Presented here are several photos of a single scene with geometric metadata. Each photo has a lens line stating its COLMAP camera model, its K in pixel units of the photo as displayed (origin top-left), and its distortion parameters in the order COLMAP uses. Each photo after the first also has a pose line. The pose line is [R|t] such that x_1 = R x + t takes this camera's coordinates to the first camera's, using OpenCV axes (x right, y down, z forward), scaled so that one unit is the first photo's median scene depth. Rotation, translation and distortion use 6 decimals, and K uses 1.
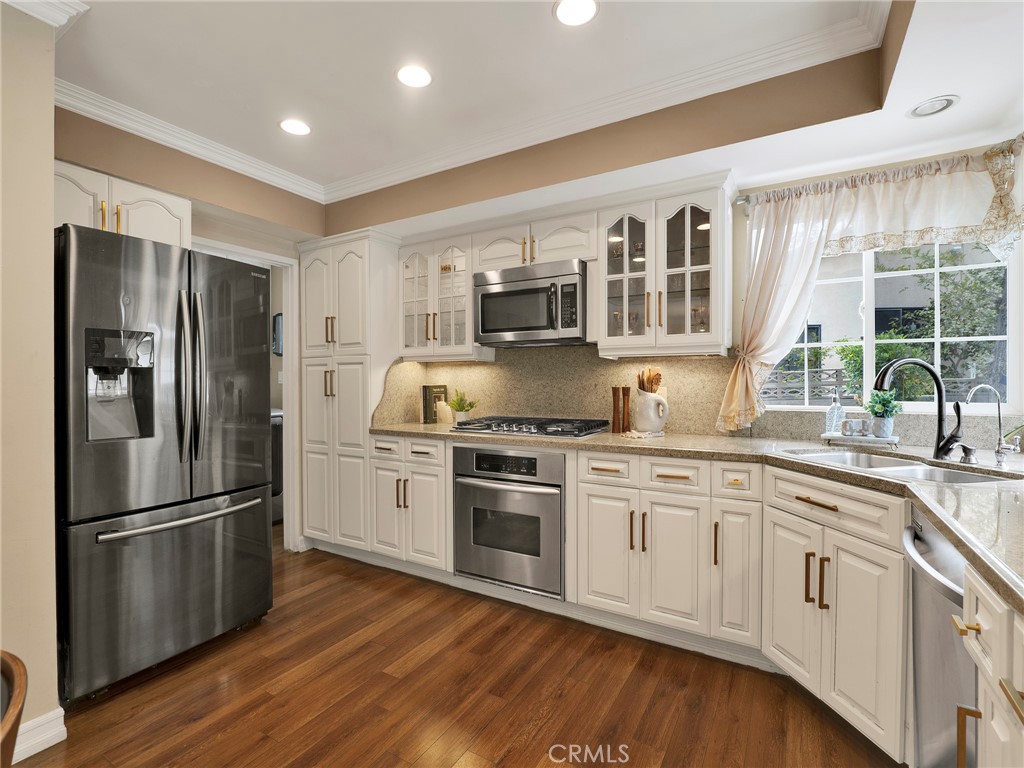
lens RADIAL K [[484.6, 0, 510.8], [0, 484.6, 385.5], [0, 0, 1]] dist [-0.019986, 0.005439]
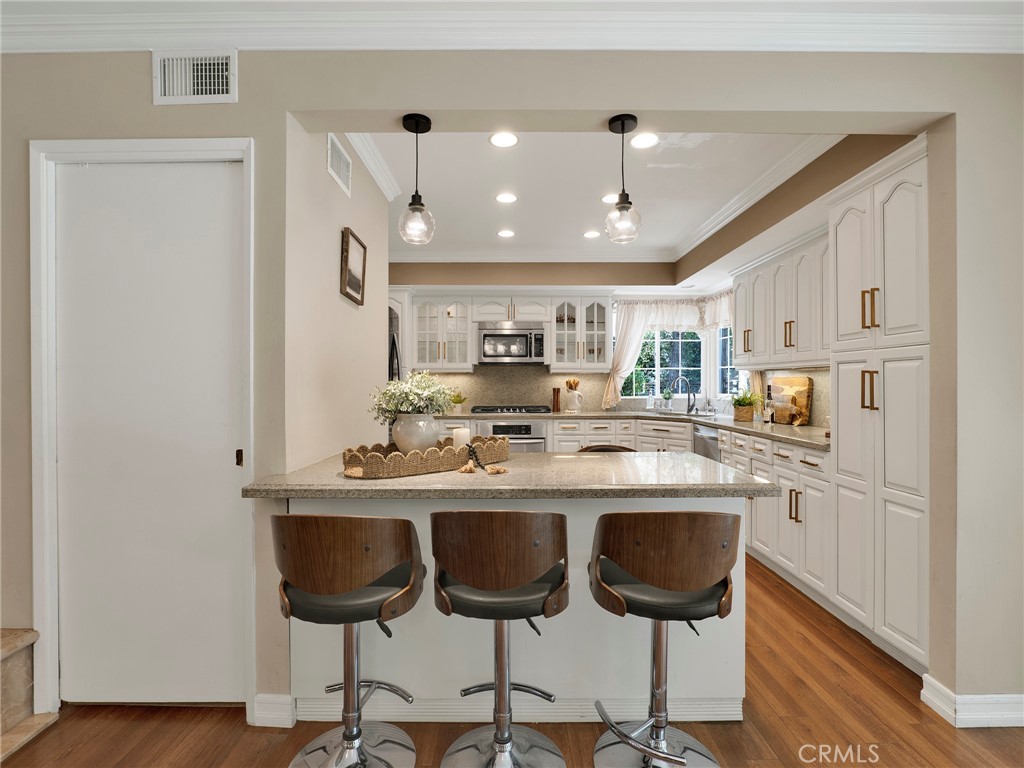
lens RADIAL K [[484.6, 0, 510.8], [0, 484.6, 385.5], [0, 0, 1]] dist [-0.019986, 0.005439]
pose [[0.858485, -0.000467, 0.512838, -1.009496], [0.002642, 0.999990, -0.003511, -0.000307], [-0.512831, 0.004369, 0.858478, -0.615717]]
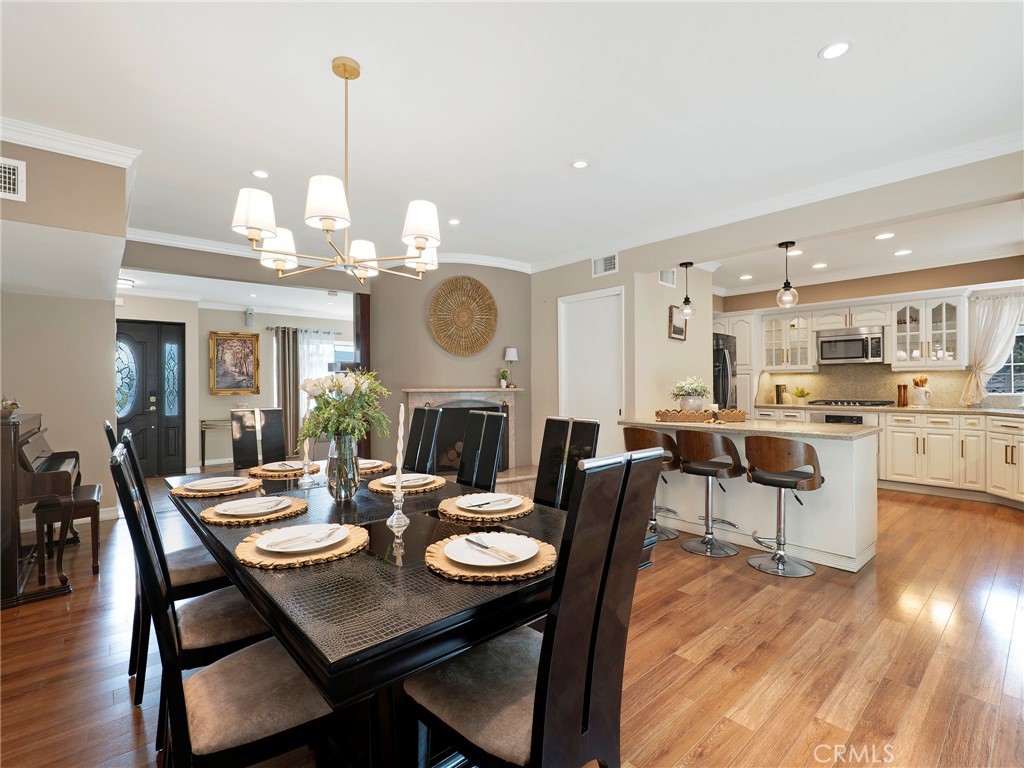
lens RADIAL K [[484.6, 0, 510.8], [0, 484.6, 385.5], [0, 0, 1]] dist [-0.019986, 0.005439]
pose [[0.950945, -0.004259, -0.309330, -0.817972], [0.003276, 0.999988, -0.003698, 0.009119], [0.309342, 0.002503, 0.950947, -1.645882]]
